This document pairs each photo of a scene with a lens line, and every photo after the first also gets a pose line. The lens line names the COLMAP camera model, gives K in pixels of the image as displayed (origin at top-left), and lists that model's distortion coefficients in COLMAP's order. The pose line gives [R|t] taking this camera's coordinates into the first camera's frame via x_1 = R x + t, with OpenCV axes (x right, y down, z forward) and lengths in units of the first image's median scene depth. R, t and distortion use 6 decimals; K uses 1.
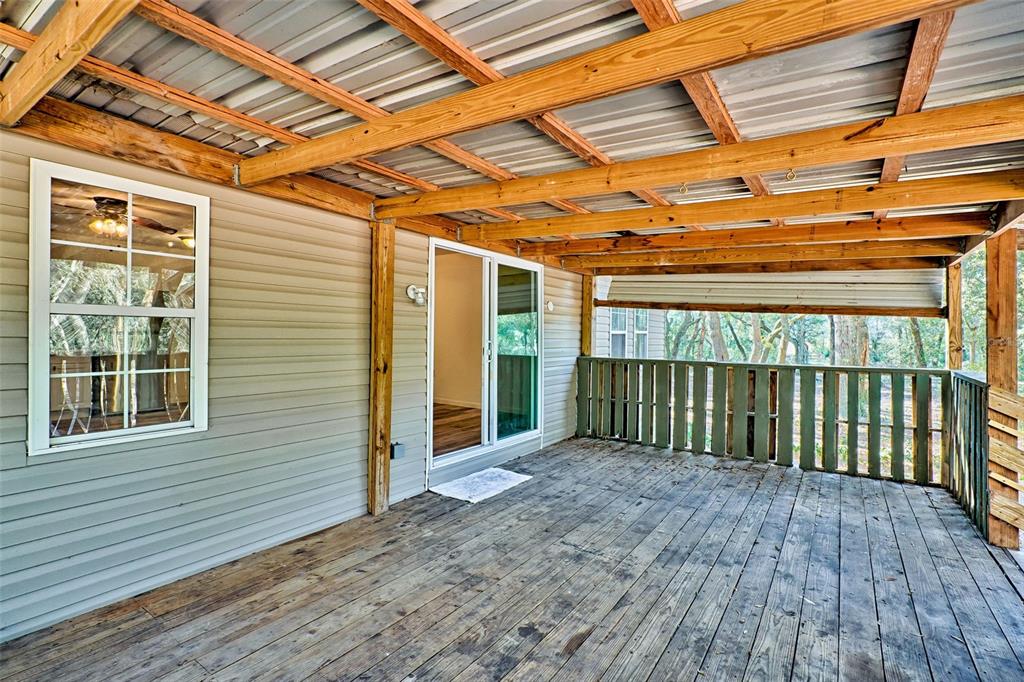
lens RADIAL K [[484.1, 0, 511.7], [0, 484.1, 337.7], [0, 0, 1]] dist [-0.008364, 0.000451]
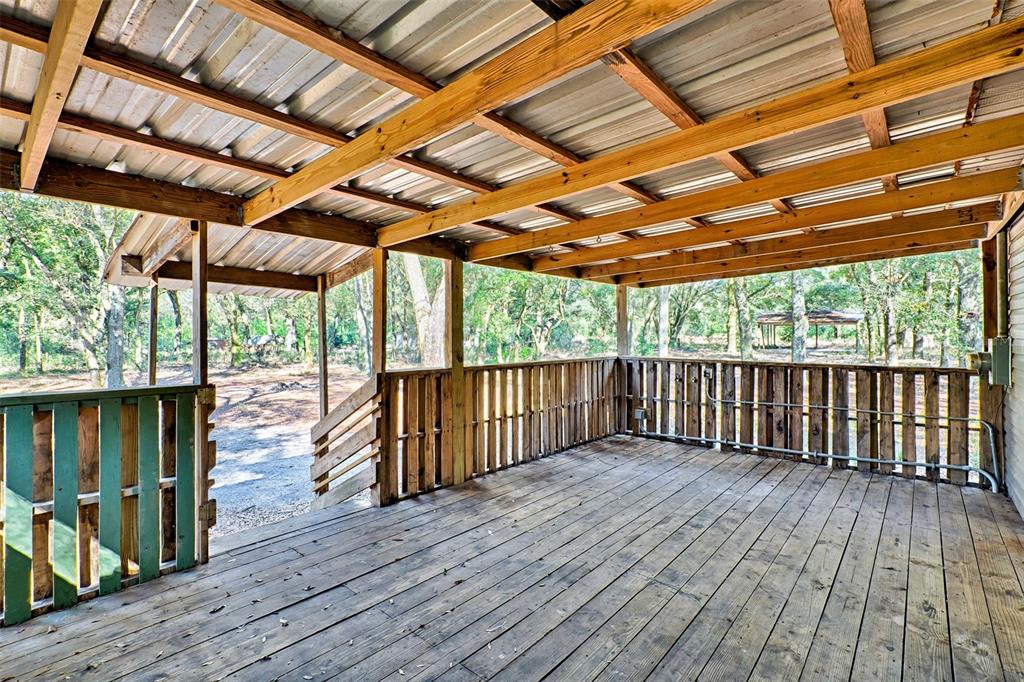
lens RADIAL K [[484.1, 0, 511.7], [0, 484.1, 337.7], [0, 0, 1]] dist [-0.008364, 0.000451]
pose [[-0.994961, -0.010181, 0.099747, 0.347927], [-0.008886, 0.999871, 0.013417, -0.009099], [-0.099870, 0.012463, -0.994922, 1.881489]]
